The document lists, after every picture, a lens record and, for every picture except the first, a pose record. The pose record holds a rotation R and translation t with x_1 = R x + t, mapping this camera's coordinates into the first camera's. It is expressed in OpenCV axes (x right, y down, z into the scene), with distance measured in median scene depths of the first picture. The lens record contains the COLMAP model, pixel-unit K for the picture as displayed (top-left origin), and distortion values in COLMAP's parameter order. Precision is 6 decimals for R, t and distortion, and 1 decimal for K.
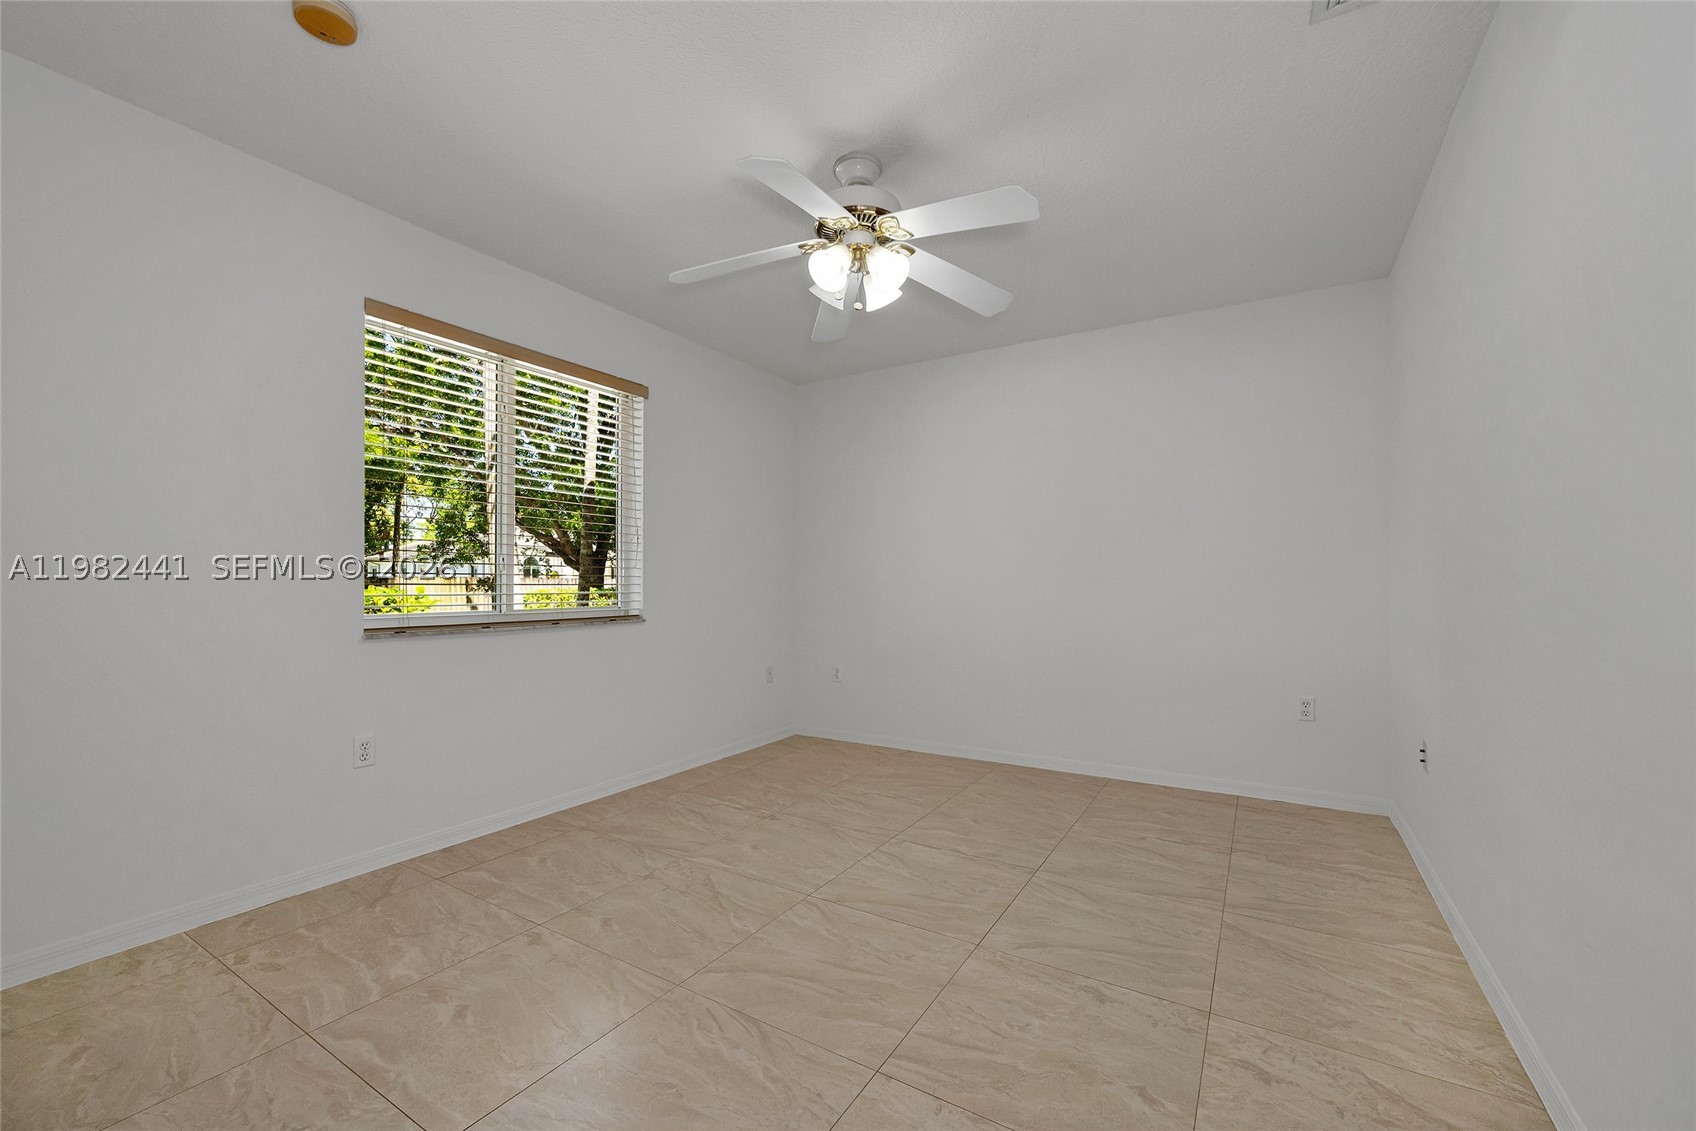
lens RADIAL K [[675.4, 0, 839.0], [0, 675.4, 571.9], [0, 0, 1]] dist [-0.008836, -0.000143]
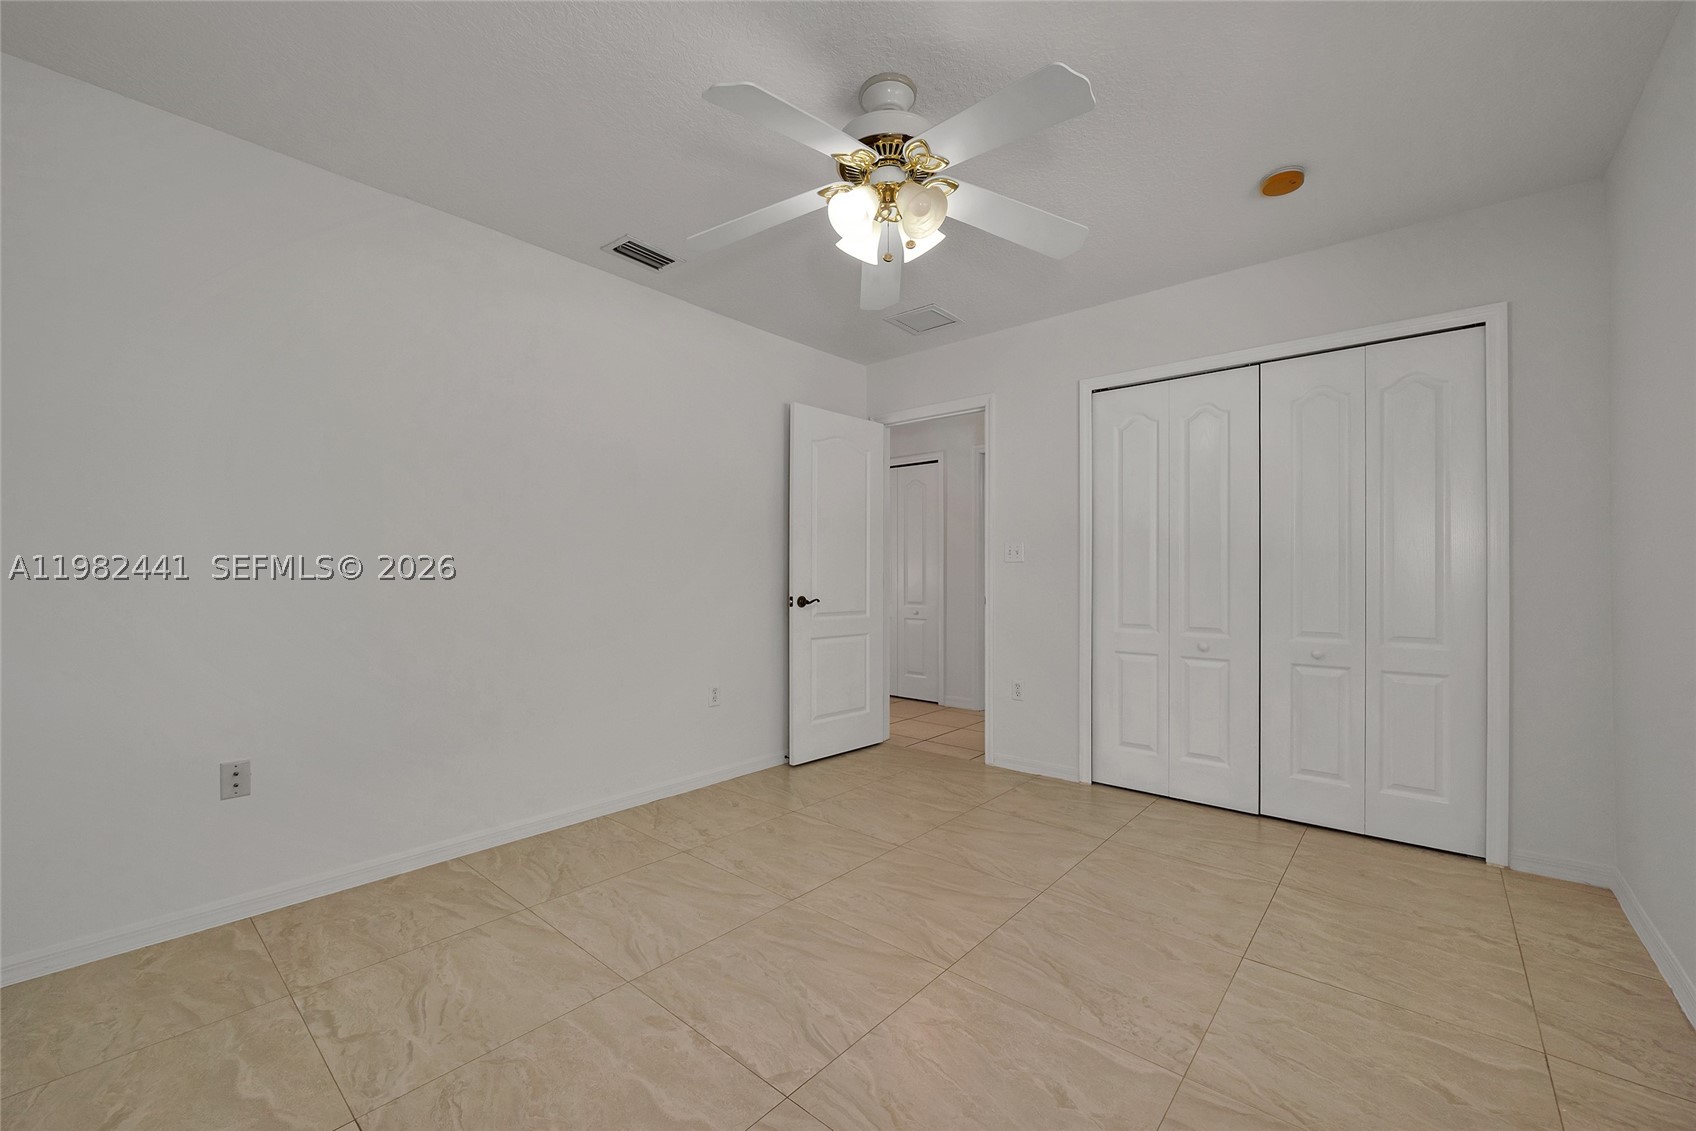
lens RADIAL K [[675.4, 0, 839.0], [0, 675.4, 571.9], [0, 0, 1]] dist [-0.008836, -0.000143]
pose [[-0.987607, 0.000885, 0.156946, -0.048860], [-0.002696, 0.999741, -0.022606, 0.024949], [-0.156925, -0.022749, -0.987348, 2.021017]]
